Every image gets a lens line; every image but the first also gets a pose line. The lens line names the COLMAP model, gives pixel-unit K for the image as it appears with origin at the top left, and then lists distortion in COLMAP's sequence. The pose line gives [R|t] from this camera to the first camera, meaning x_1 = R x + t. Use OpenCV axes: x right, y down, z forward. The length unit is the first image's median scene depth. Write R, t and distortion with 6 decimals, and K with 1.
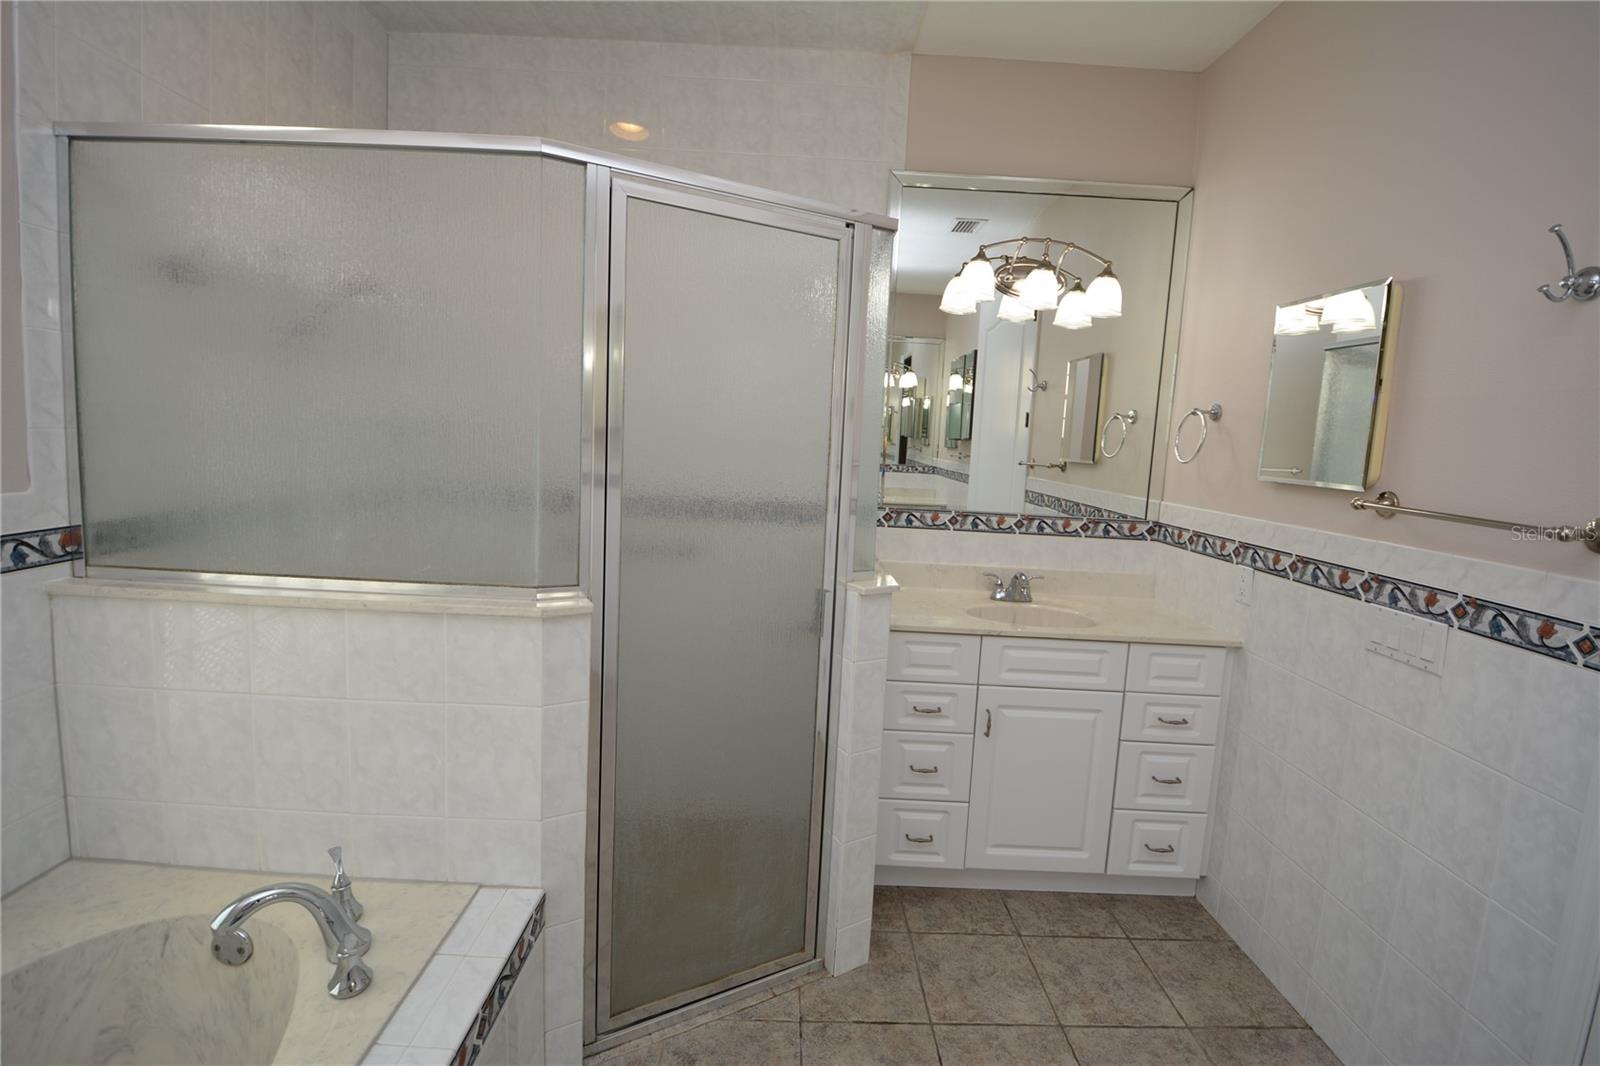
lens RADIAL K [[704.7, 0, 798.8], [0, 704.7, 511.7], [0, 0, 1]] dist [0.014842, -0.022888]
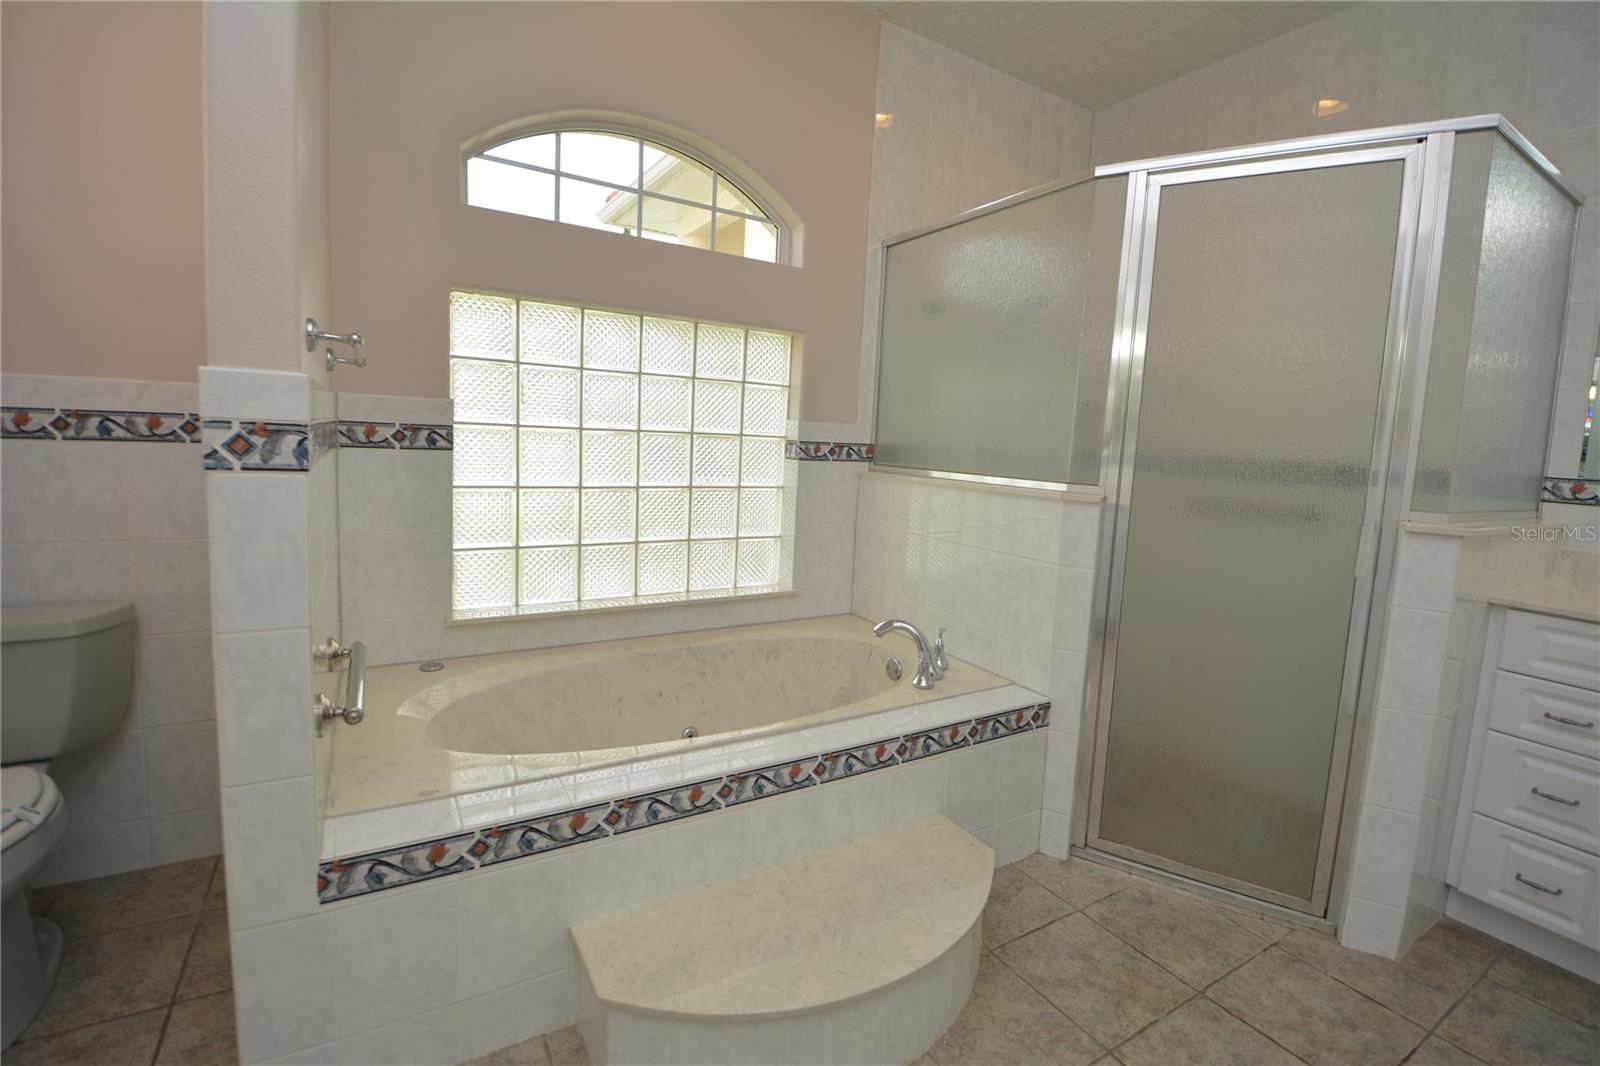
lens RADIAL K [[704.7, 0, 798.8], [0, 704.7, 511.7], [0, 0, 1]] dist [0.014842, -0.022888]
pose [[0.508658, 0.066612, -0.858388, 0.563128], [-0.115792, 0.993237, 0.008461, 0.211170], [0.853147, 0.095091, 0.512931, -0.177845]]
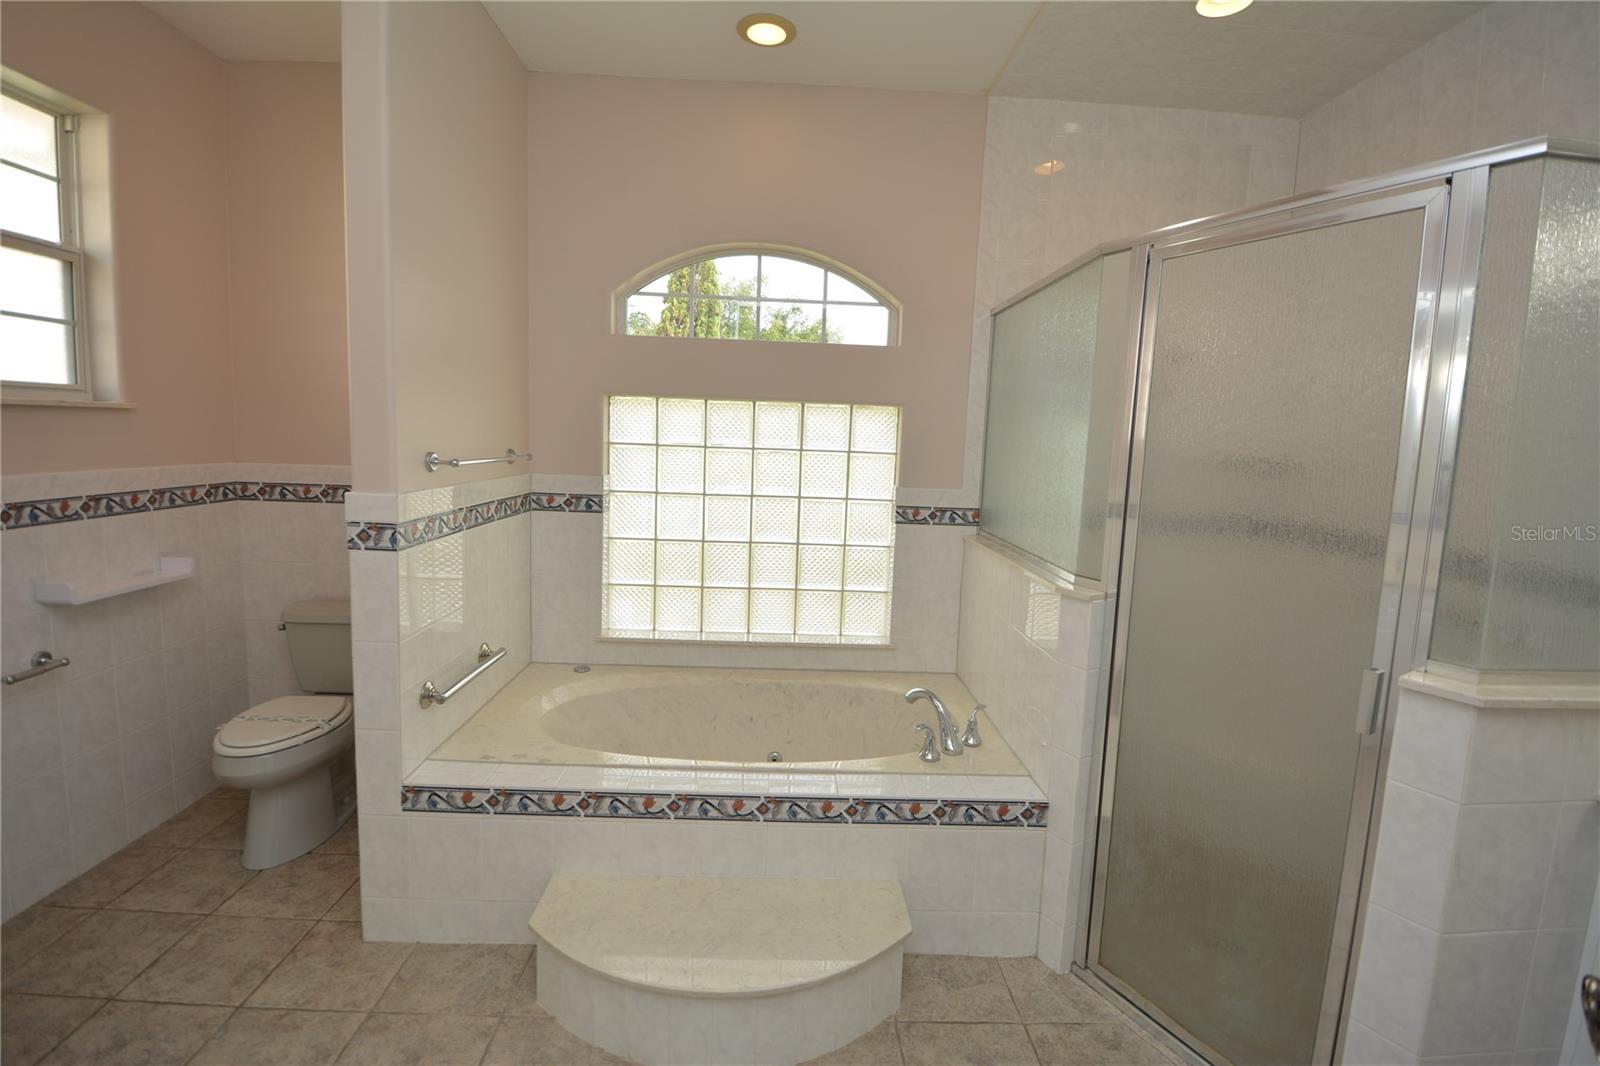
lens RADIAL K [[704.7, 0, 798.8], [0, 704.7, 511.7], [0, 0, 1]] dist [0.014842, -0.022888]
pose [[0.023254, 0.059848, -0.997937, 0.927813], [-0.146254, 0.987671, 0.055824, -0.007821], [0.988974, 0.144654, 0.031720, 0.413847]]
